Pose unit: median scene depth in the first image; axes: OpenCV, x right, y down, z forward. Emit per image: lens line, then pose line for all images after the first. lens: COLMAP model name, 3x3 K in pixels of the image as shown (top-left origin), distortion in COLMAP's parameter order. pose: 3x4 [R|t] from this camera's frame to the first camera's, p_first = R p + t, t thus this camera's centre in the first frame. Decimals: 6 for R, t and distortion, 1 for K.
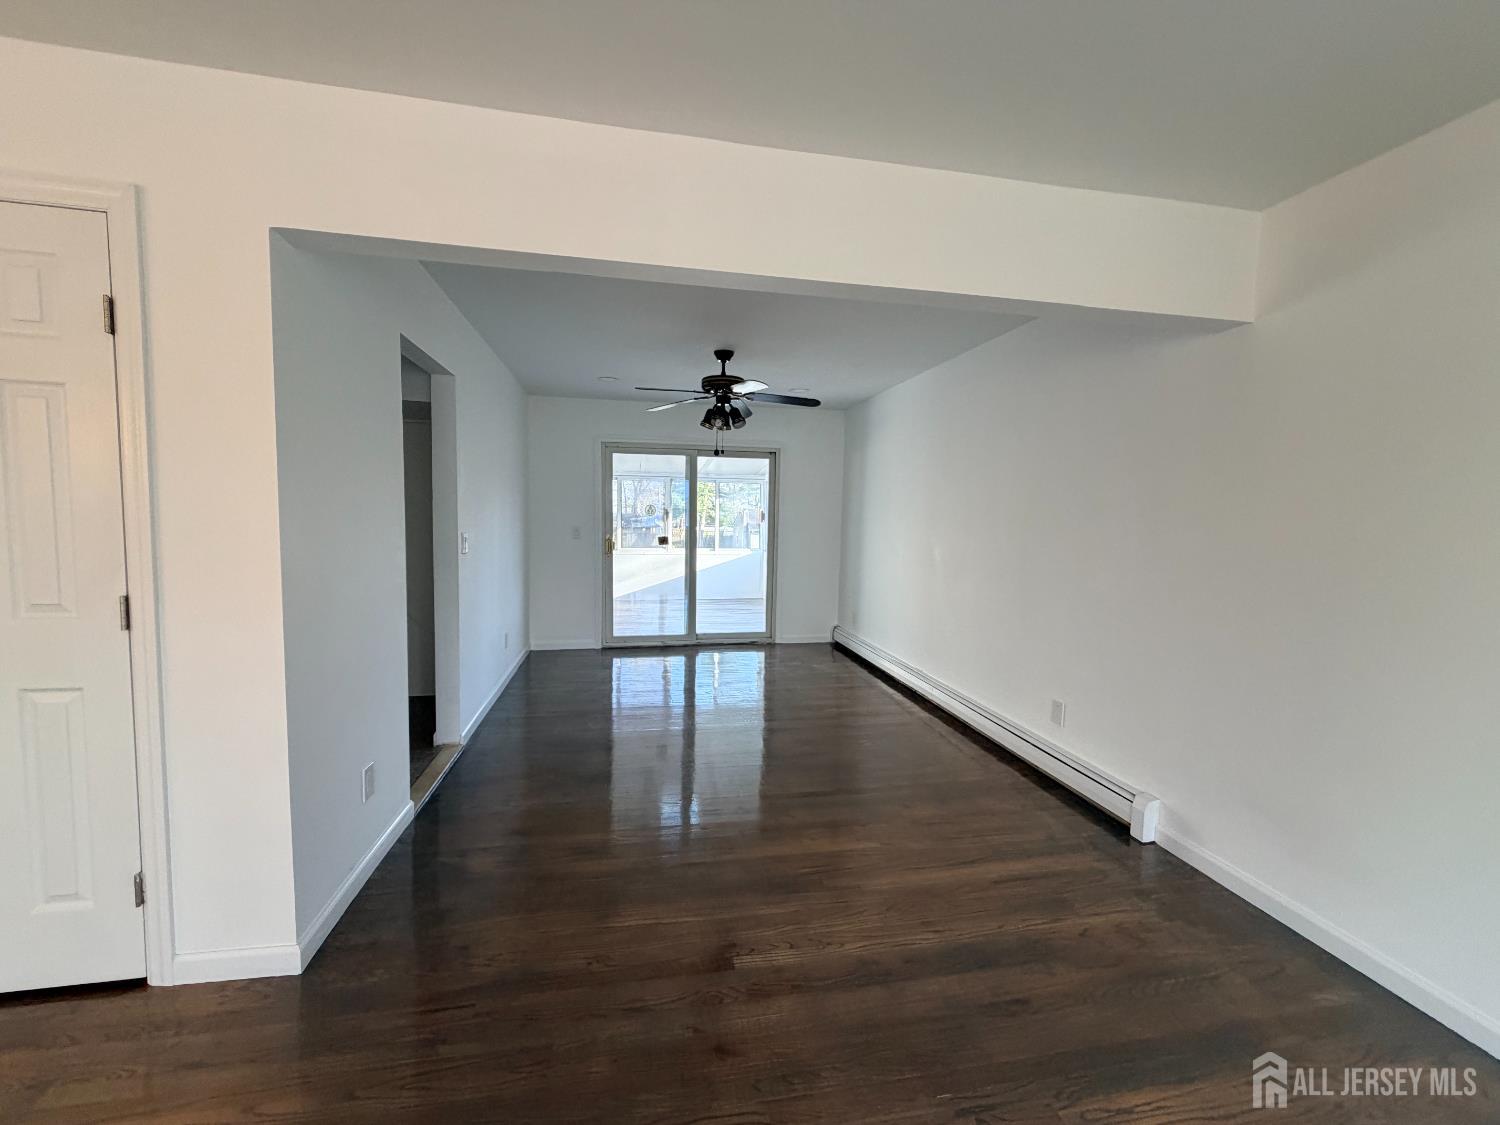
lens RADIAL K [[604.0, 0, 742.3], [0, 604.0, 562.9], [0, 0, 1]] dist [0.000590, 0.000005]
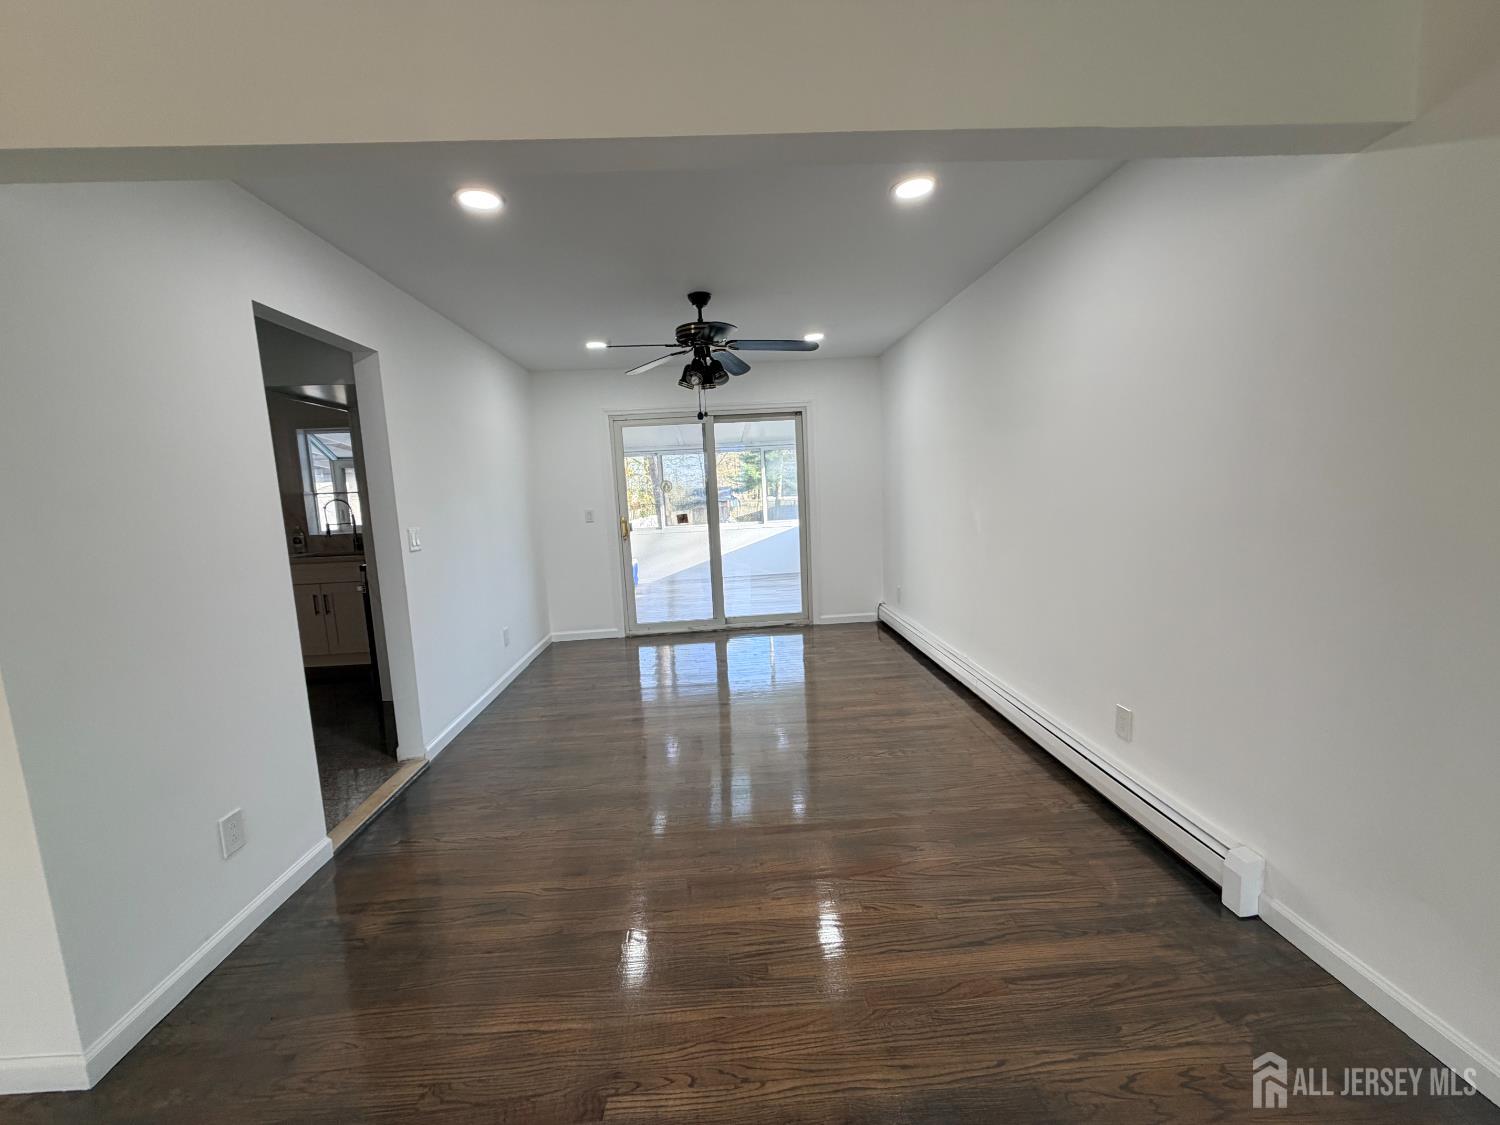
lens RADIAL K [[604.0, 0, 742.3], [0, 604.0, 562.9], [0, 0, 1]] dist [0.000590, 0.000005]
pose [[0.988851, -0.046706, -0.141395, 0.126796], [0.053693, 0.997497, 0.046008, -0.010425], [0.138892, -0.053087, 0.988884, 0.147772]]
